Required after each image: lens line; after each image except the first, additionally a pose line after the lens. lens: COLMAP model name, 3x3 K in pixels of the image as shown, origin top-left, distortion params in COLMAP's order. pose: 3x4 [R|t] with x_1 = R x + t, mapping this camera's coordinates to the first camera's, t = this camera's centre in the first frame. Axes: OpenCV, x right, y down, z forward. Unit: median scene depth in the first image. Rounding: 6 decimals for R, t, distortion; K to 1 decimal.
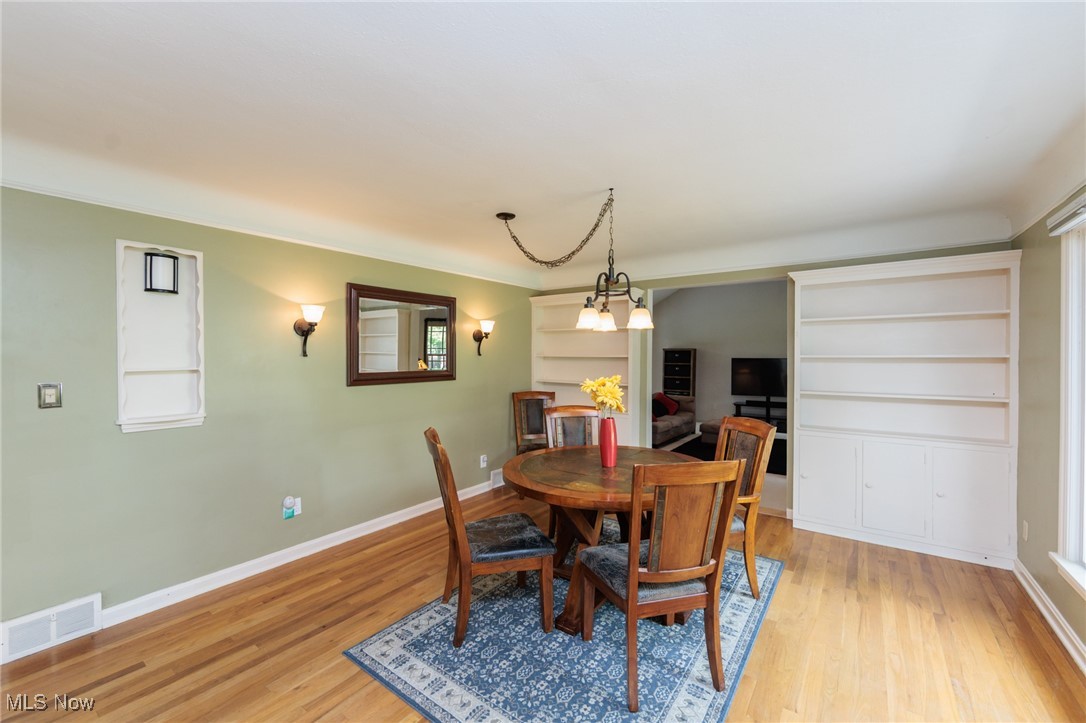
lens RADIAL K [[431.0, 0, 542.5], [0, 431.0, 370.7], [0, 0, 1]] dist [-0.003264, -0.000127]
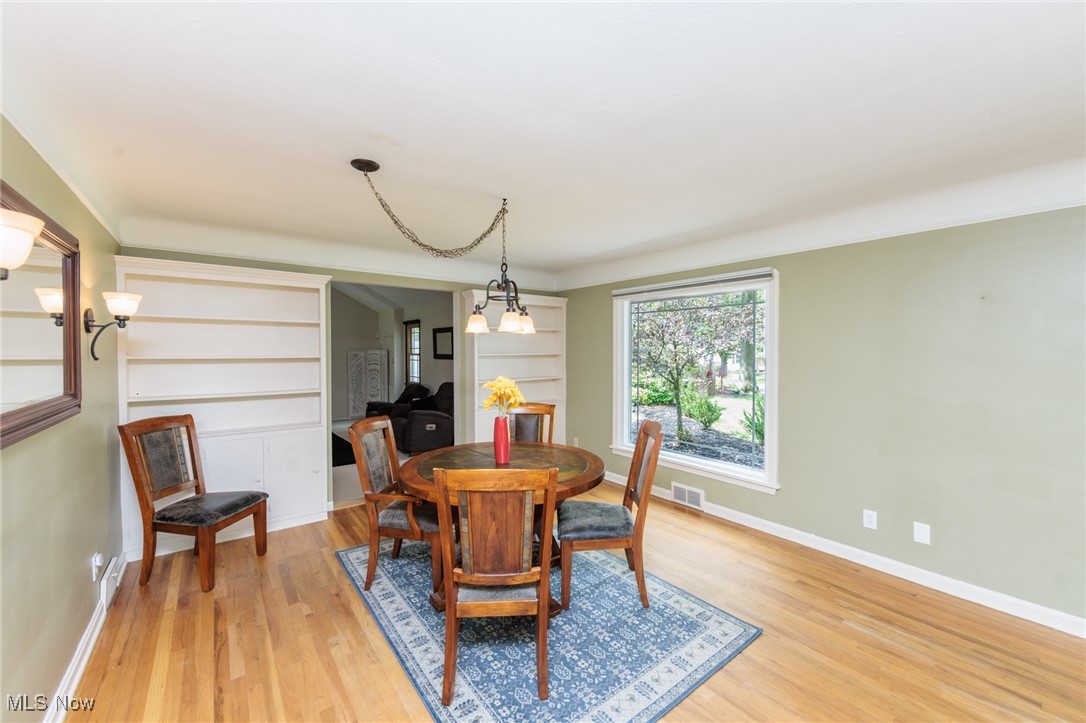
lens RADIAL K [[431.0, 0, 541.7], [0, 431.0, 350.7], [0, 0, 1]] dist [-0.003264, -0.000127]
pose [[0.282373, 0.000789, 0.959304, -0.863642], [0.043296, 0.998970, -0.013565, -0.026637], [-0.958327, 0.045365, 0.282048, 0.626689]]
